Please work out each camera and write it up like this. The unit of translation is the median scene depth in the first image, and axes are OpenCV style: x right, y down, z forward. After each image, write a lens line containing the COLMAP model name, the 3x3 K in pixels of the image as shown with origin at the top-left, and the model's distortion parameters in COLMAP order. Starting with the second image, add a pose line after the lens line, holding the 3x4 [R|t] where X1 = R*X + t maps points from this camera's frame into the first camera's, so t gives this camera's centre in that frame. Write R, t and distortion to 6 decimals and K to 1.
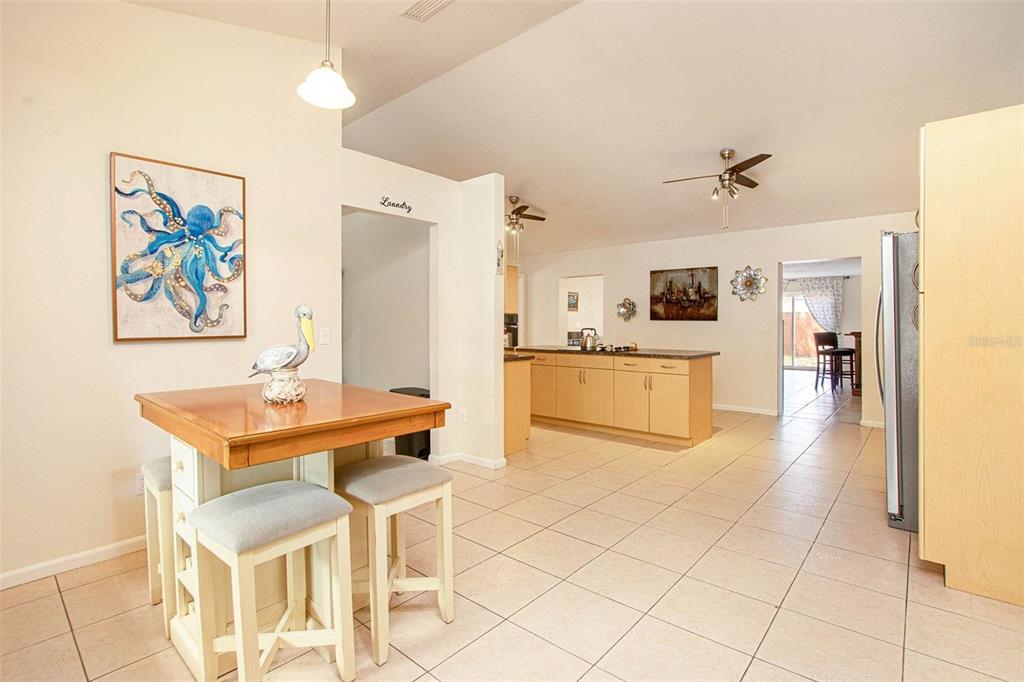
lens RADIAL K [[488.3, 0, 477.5], [0, 488.3, 322.9], [0, 0, 1]] dist [-0.041483, -0.000026]
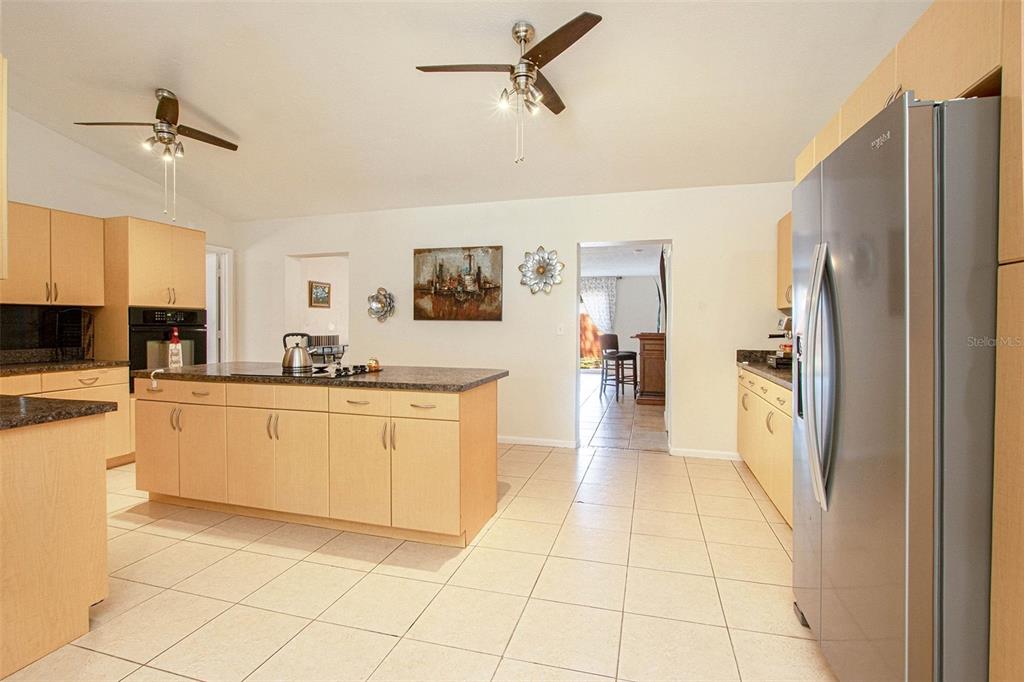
lens RADIAL K [[488.8, 0, 500.1], [0, 488.8, 339.9], [0, 0, 1]] dist [0.002390, 0.000334]
pose [[0.892191, -0.014430, 0.451428, 0.159000], [-0.000496, 0.999458, 0.032927, -0.000235], [-0.451658, -0.029601, 0.891700, 0.339107]]
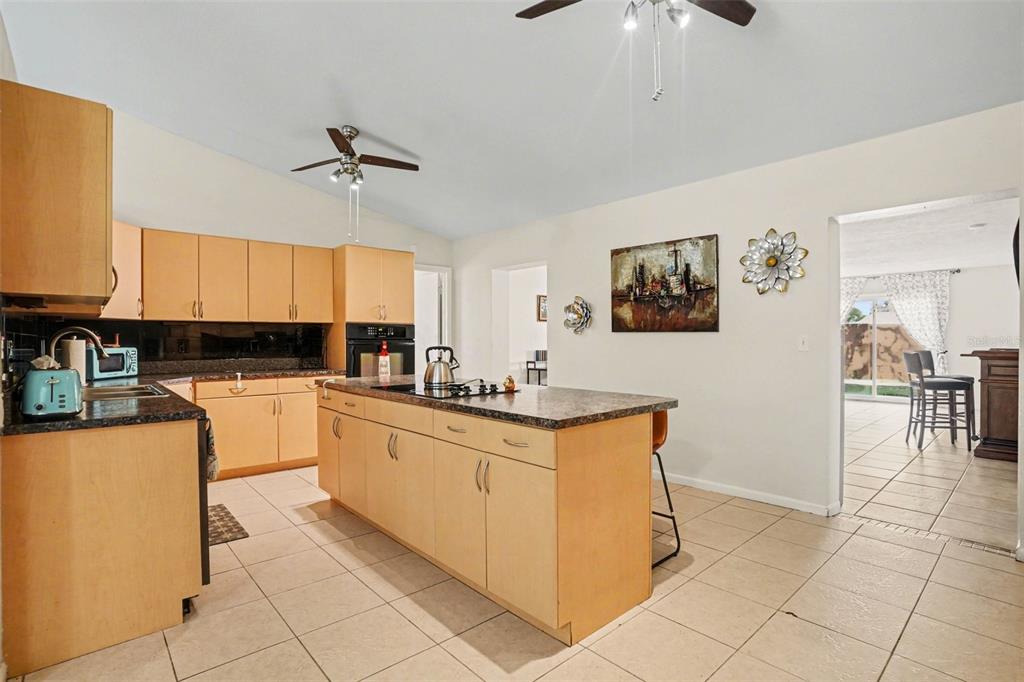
lens RADIAL K [[488.3, 0, 505.2], [0, 488.3, 334.4], [0, 0, 1]] dist [-0.064836, 0.027469]
pose [[0.995766, -0.005001, -0.091792, 0.298223], [0.004027, 0.999934, -0.010793, 0.003136], [0.091840, 0.010377, 0.995720, 0.419225]]
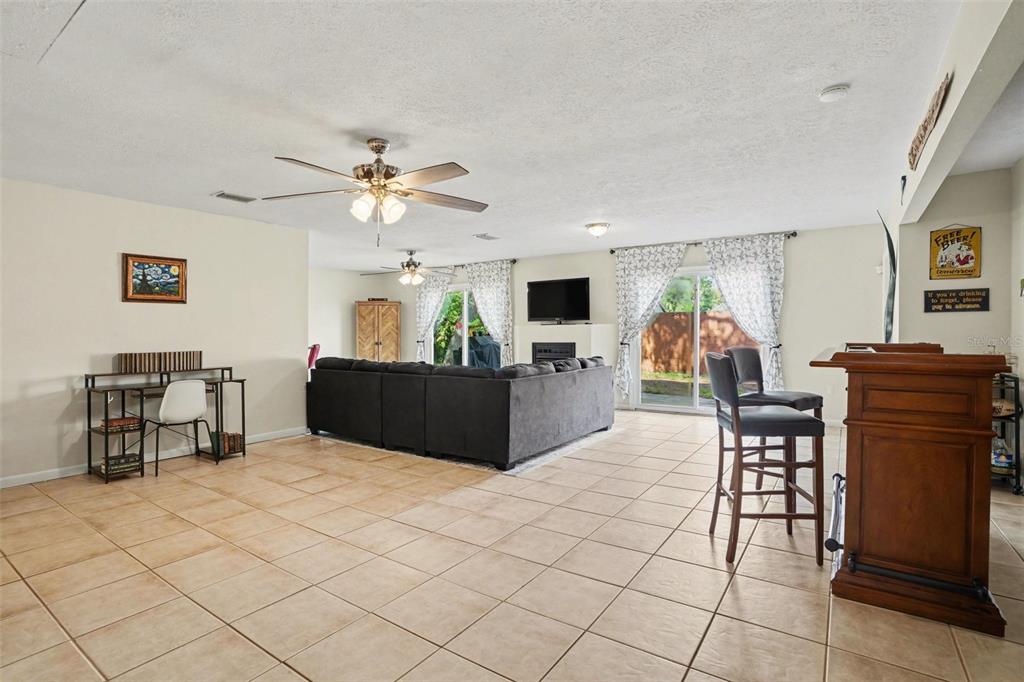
lens RADIAL K [[472.6, 0, 516.9], [0, 472.6, 336.4], [0, 0, 1]] dist [-0.036012, 0.007733]
pose [[0.989072, -0.015878, 0.146575, 0.680536], [0.014533, 0.999842, 0.010238, 0.006353], [-0.146715, -0.007996, 0.989147, 0.910559]]
